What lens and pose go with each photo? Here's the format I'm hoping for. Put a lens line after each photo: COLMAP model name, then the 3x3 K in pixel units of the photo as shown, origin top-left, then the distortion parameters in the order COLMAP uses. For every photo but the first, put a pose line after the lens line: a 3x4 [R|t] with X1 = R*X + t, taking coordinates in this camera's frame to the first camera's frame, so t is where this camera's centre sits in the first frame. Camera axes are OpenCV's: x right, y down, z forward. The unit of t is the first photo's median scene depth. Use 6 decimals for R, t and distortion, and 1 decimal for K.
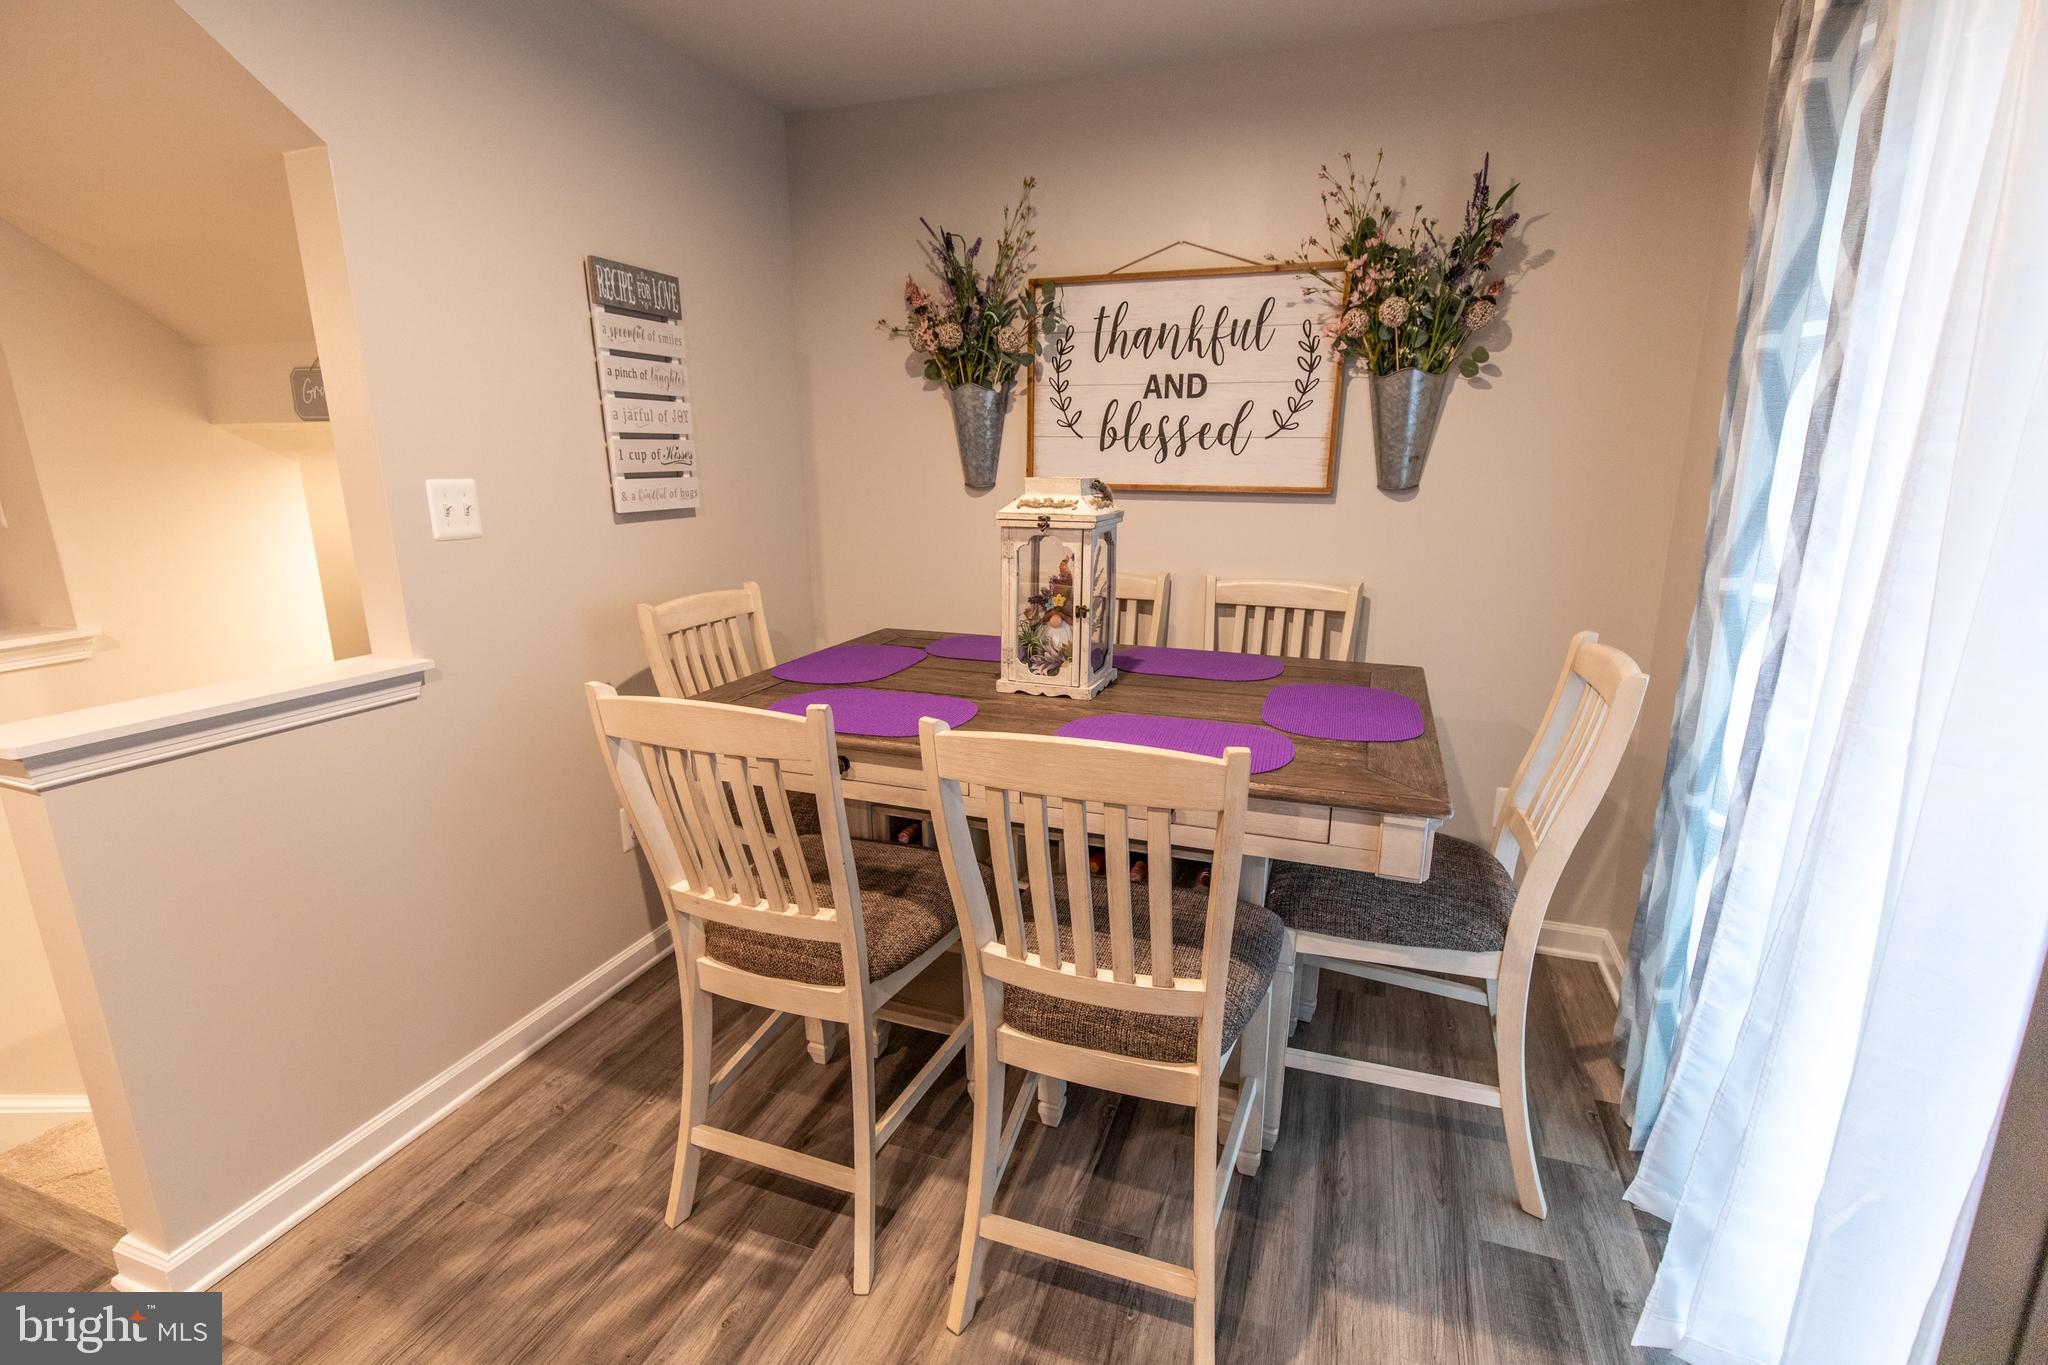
lens RADIAL K [[915.2, 0, 1032.7], [0, 915.2, 685.0], [0, 0, 1]] dist [0.005234, -0.000223]
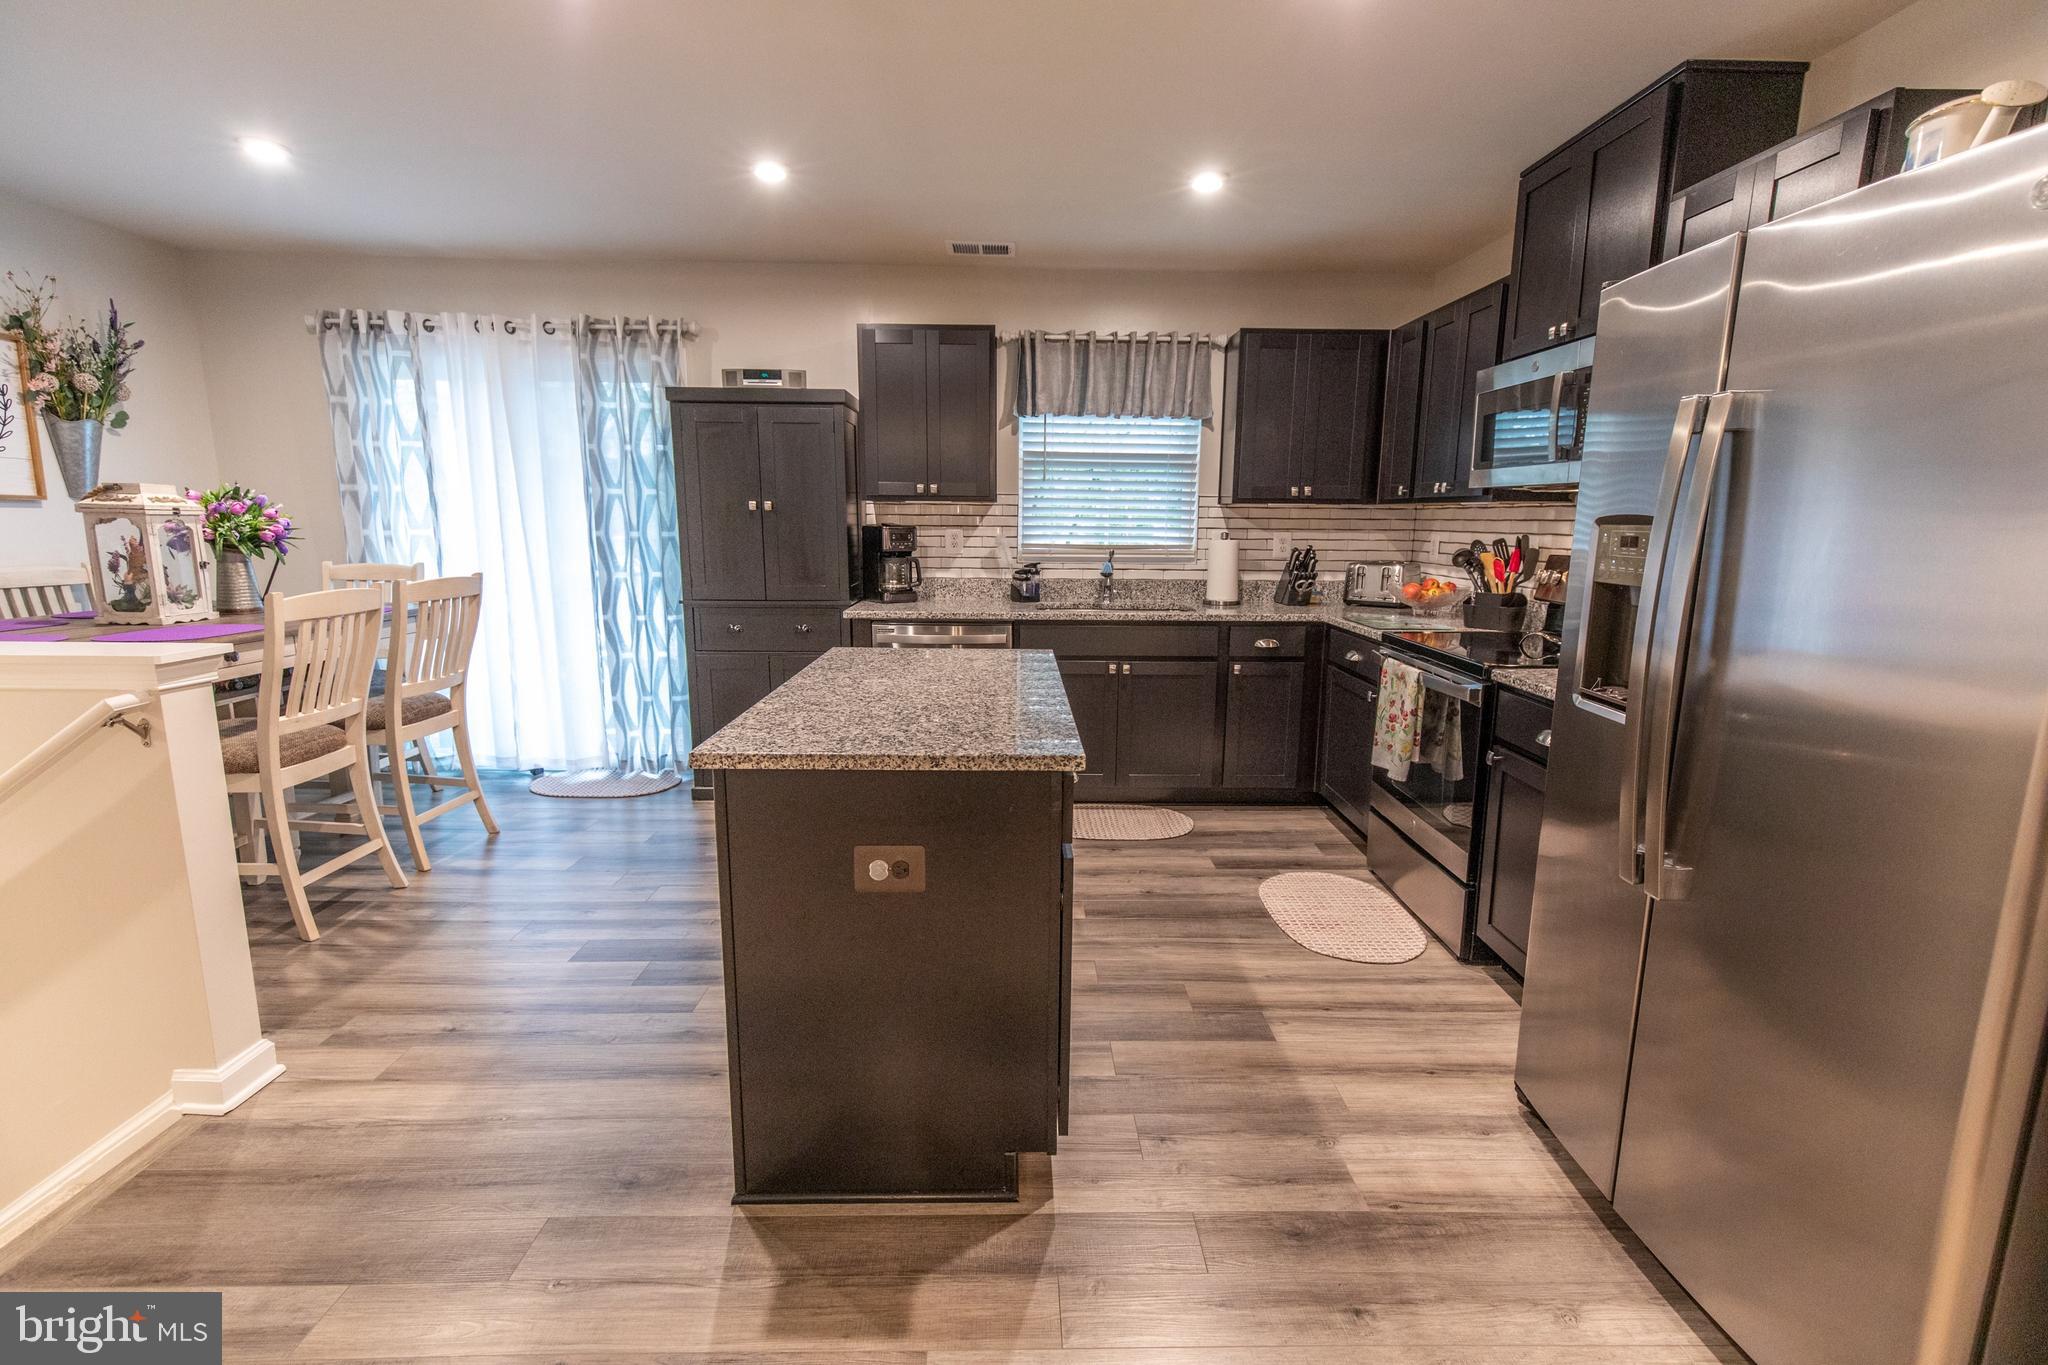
lens RADIAL K [[915.2, 0, 1032.7], [0, 915.2, 685.0], [0, 0, 1]] dist [0.005234, -0.000223]
pose [[-0.352457, -0.169173, 0.920410, -1.484638], [0.209900, 0.944175, 0.253919, 0.013121], [-0.911985, 0.282690, -0.297272, 0.132760]]
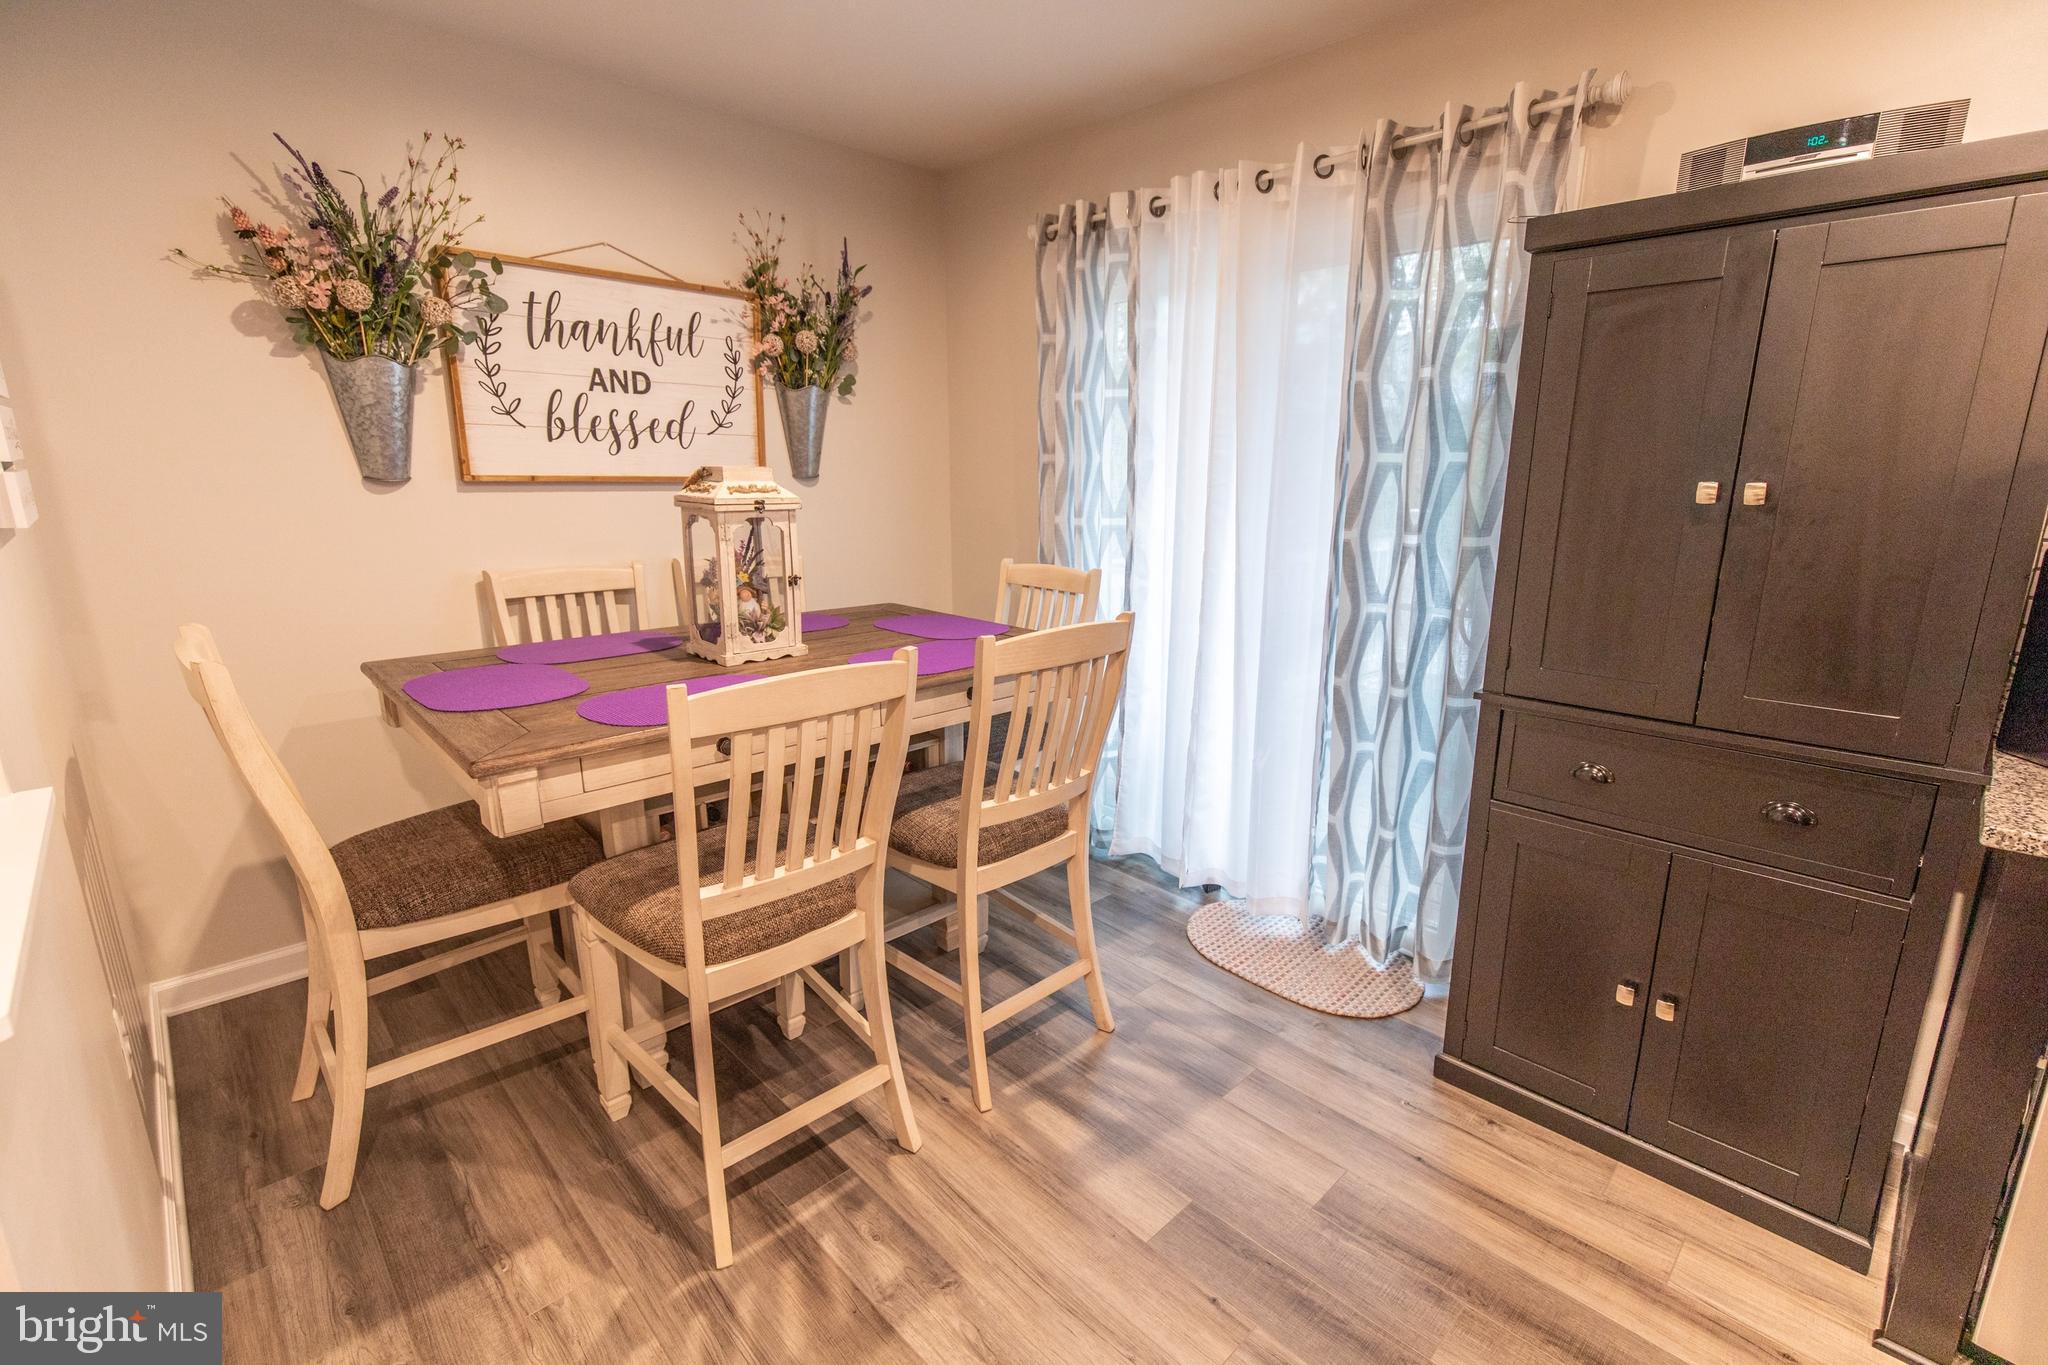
lens RADIAL K [[914.6, 0, 1037.2], [0, 914.6, 682.0], [0, 0, 1]] dist [0.003839, -0.000082]
pose [[0.440283, -0.205883, 0.873936, -0.624382], [0.207291, 0.970367, 0.124169, -0.024907], [-0.873603, 0.126490, 0.469914, 0.137959]]
